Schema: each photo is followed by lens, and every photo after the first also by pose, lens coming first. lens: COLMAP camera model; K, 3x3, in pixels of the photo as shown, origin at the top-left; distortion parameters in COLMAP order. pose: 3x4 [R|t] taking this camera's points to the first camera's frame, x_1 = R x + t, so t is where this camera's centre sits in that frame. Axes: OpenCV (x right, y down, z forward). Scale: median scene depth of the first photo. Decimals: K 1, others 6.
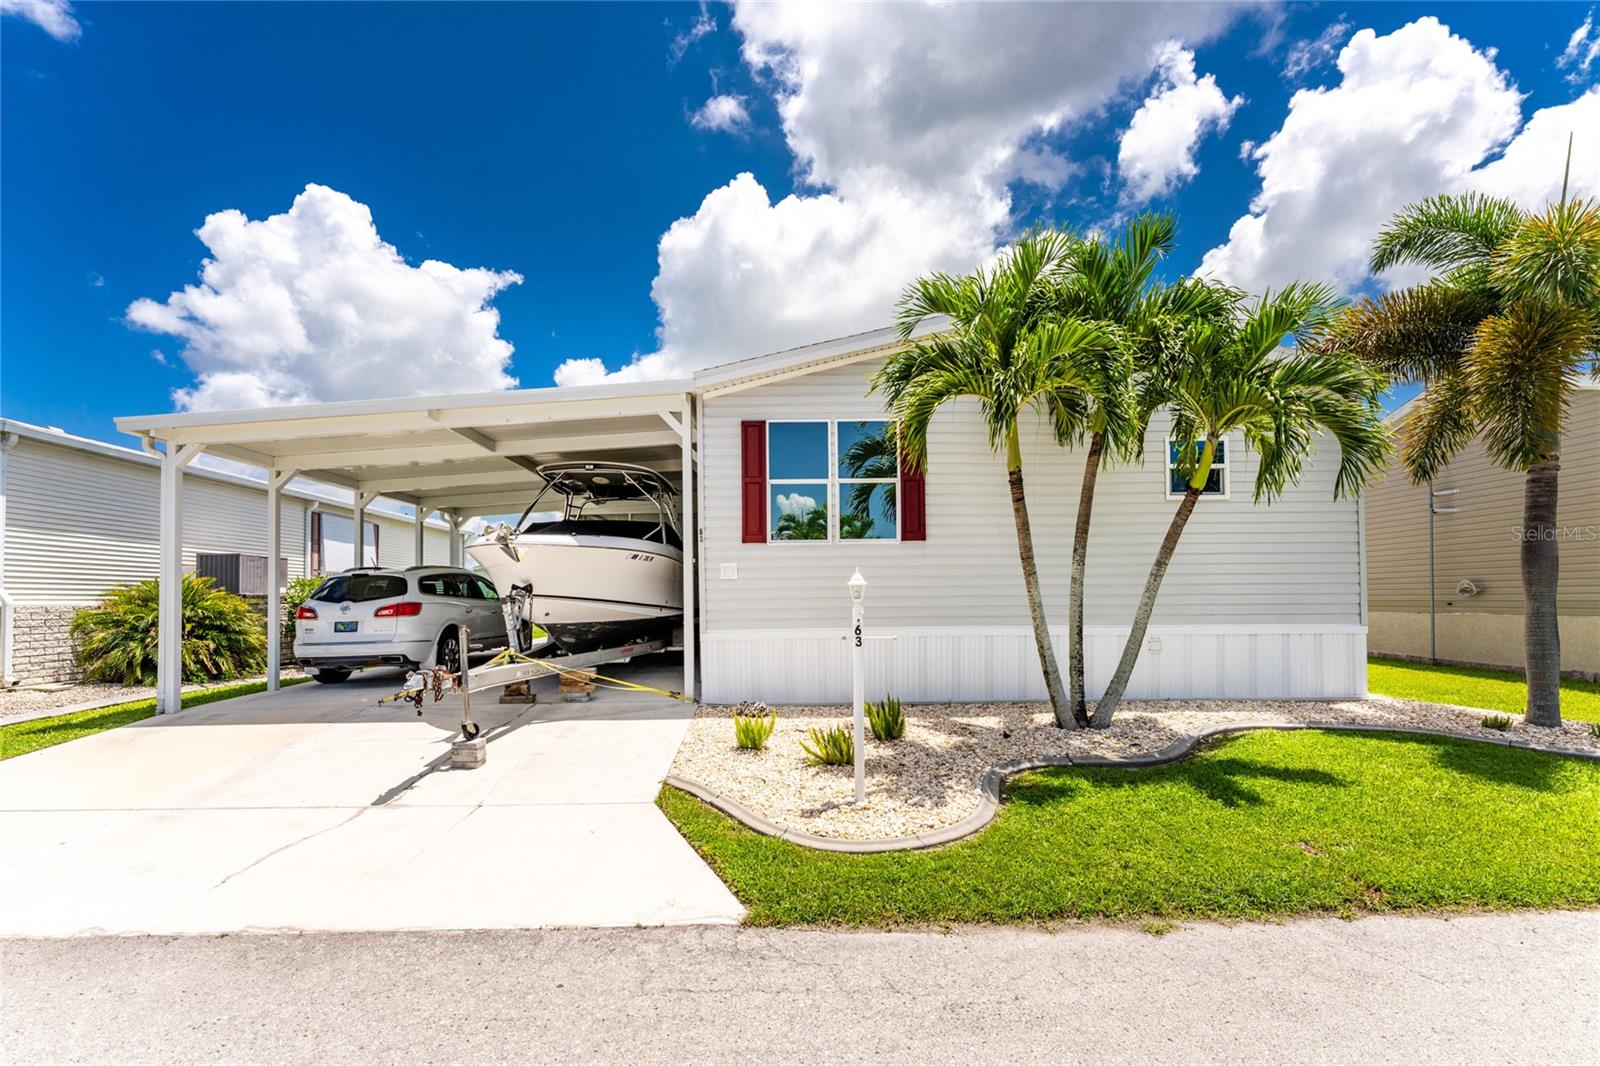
lens RADIAL K [[657.3, 0, 798.7], [0, 657.3, 579.9], [0, 0, 1]] dist [0.002730, -0.000108]
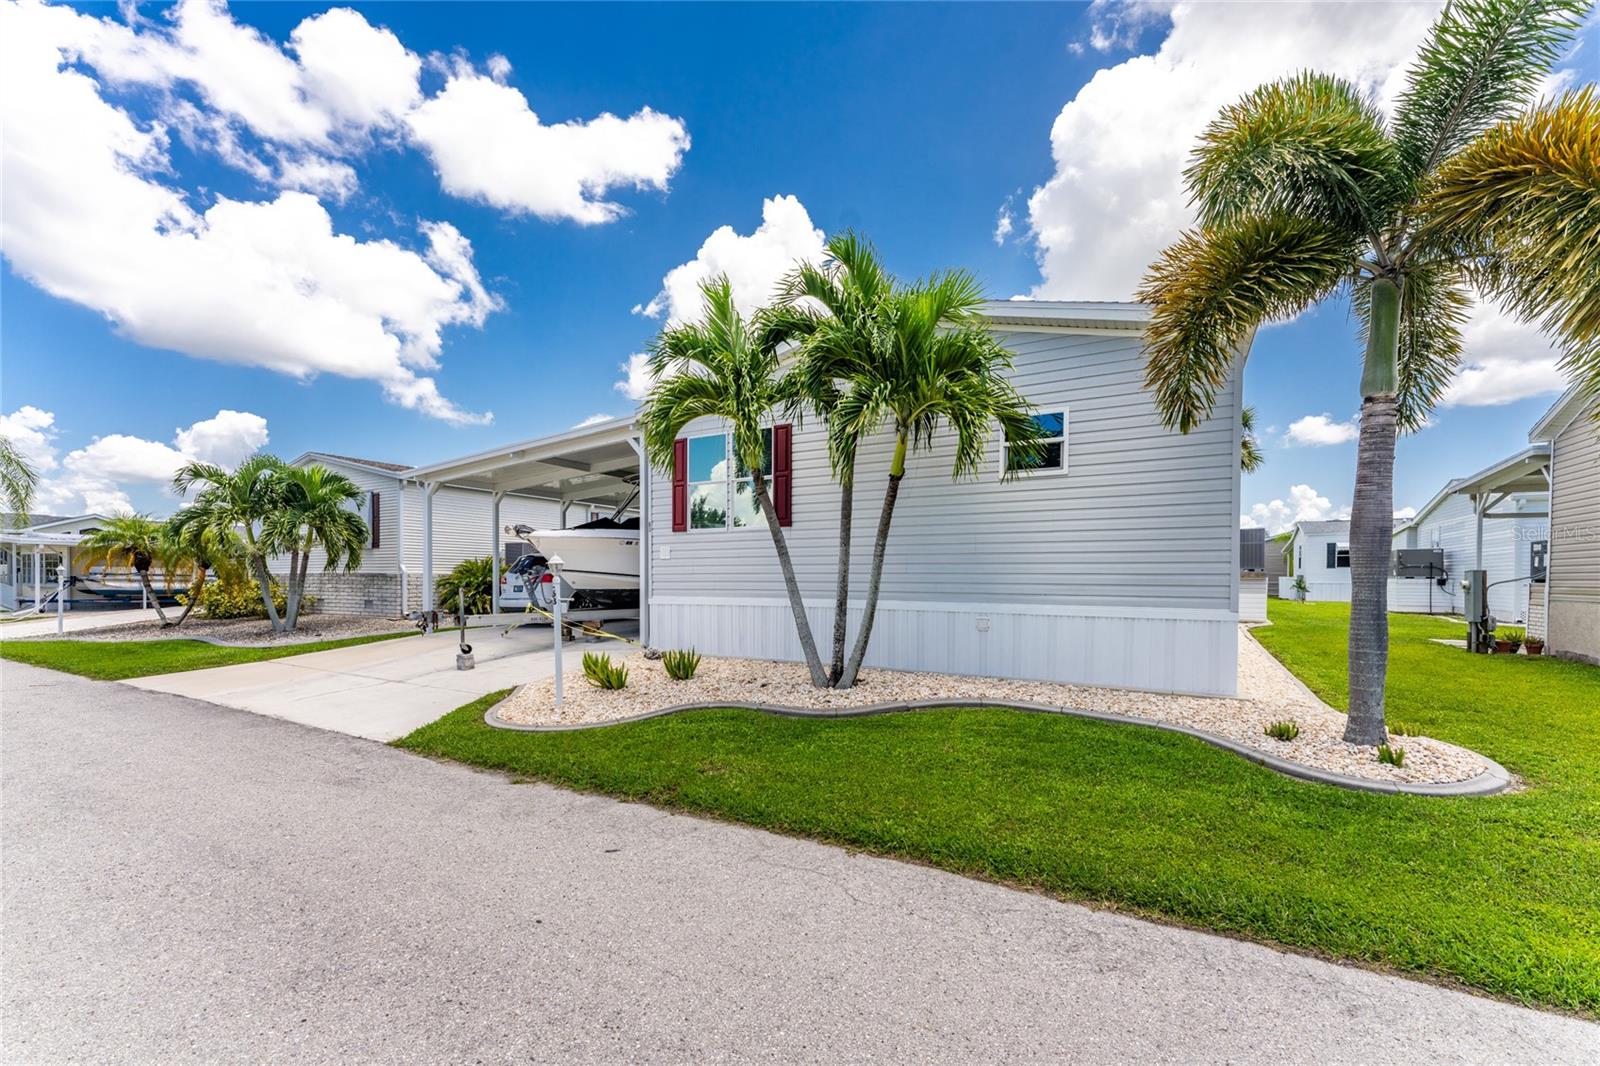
lens RADIAL K [[632.9, 0, 802.9], [0, 632.9, 579.3], [0, 0, 1]] dist [-0.000184, -0.000049]
pose [[0.867163, 0.013737, -0.497835, 0.924524], [0.000325, 0.999604, 0.028148, 0.004586], [0.498024, -0.024570, 0.866815, 0.022519]]
